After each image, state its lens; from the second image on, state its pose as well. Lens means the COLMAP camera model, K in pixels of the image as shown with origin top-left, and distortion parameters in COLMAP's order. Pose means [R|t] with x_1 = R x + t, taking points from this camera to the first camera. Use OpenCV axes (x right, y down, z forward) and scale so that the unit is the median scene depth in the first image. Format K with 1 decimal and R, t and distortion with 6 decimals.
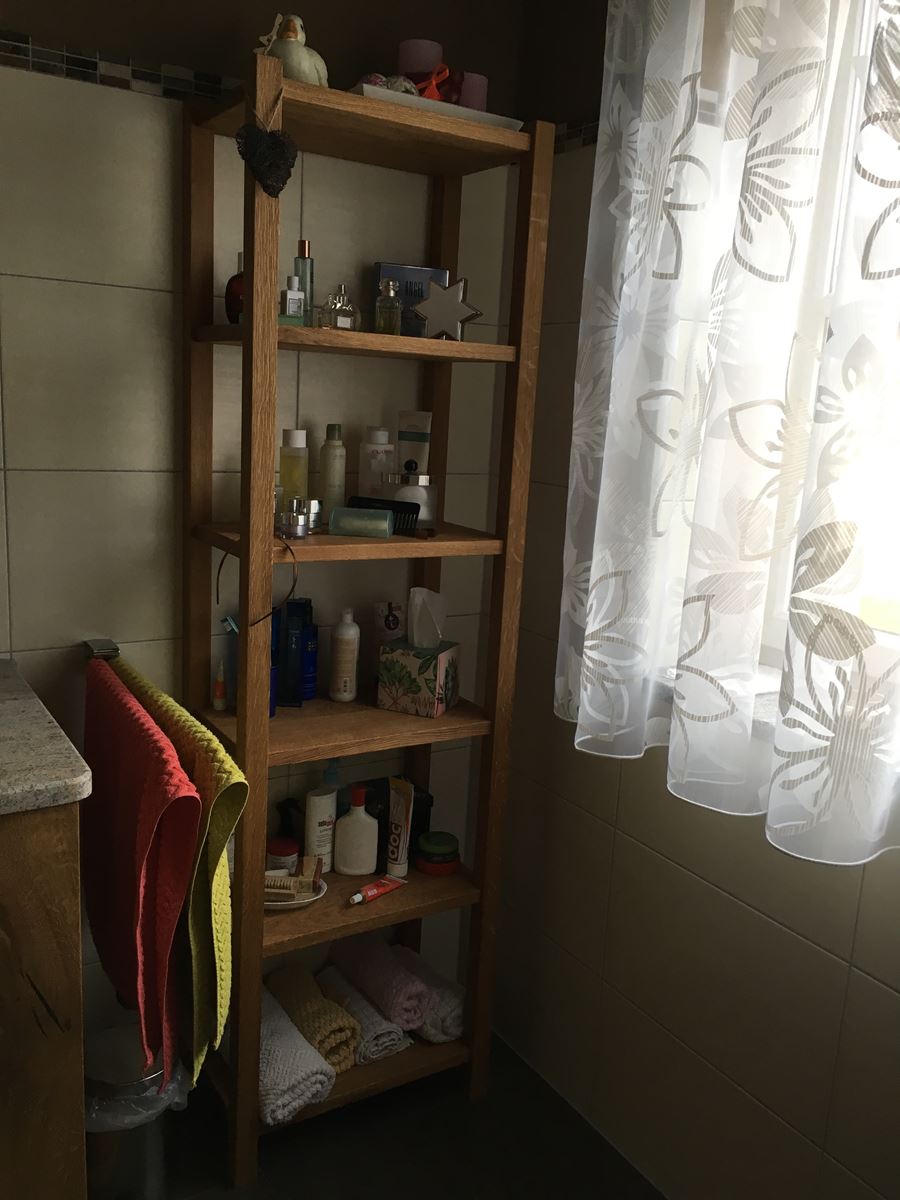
lens RADIAL K [[1019.8, 0, 452.5], [0, 1019.8, 599.2], [0, 0, 1]] dist [0.093141, -0.139706]
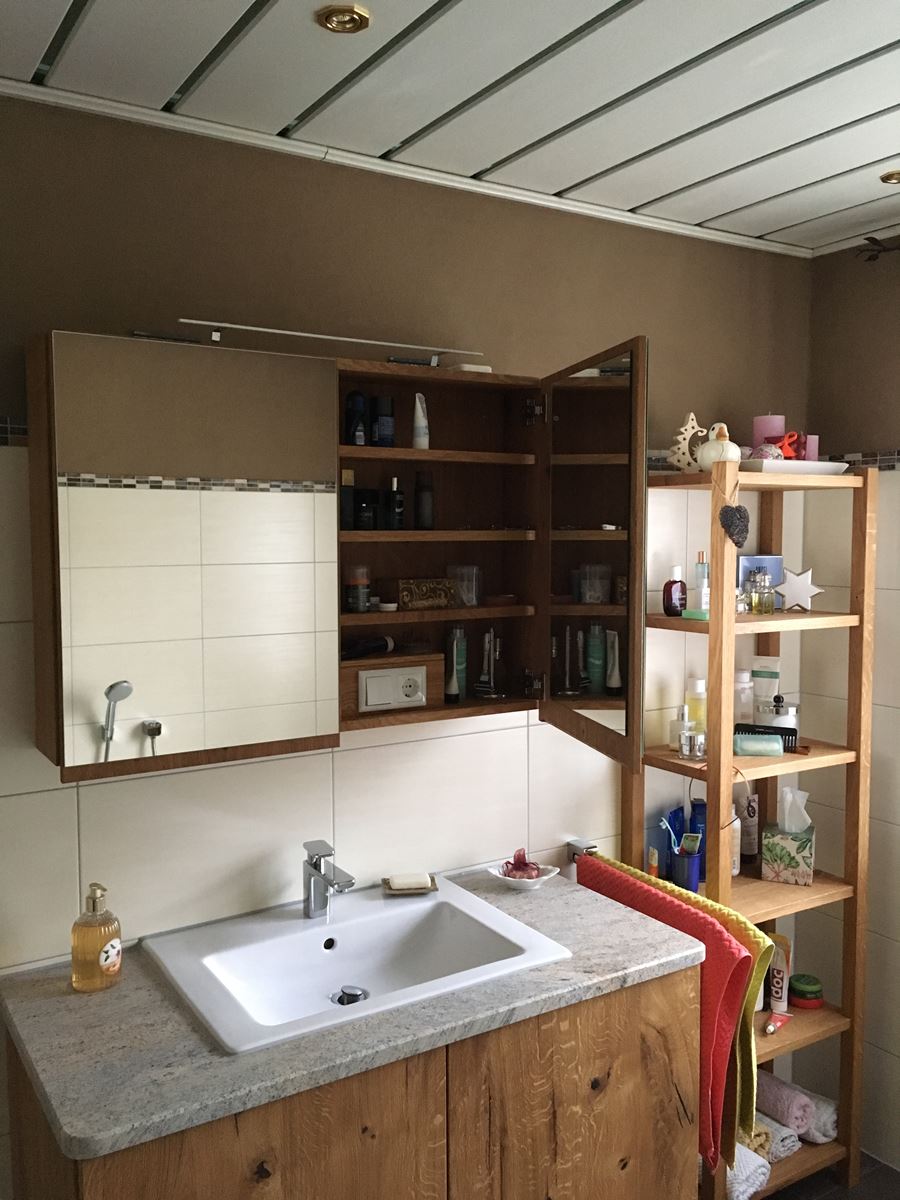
lens RADIAL K [[1019.8, 0, 452.5], [0, 1019.8, 599.2], [0, 0, 1]] dist [0.093141, -0.139706]
pose [[0.998436, -0.055882, -0.001887, -0.477401], [0.055165, 0.990012, -0.129742, -0.109504], [0.009118, 0.129435, 0.991546, -0.407724]]
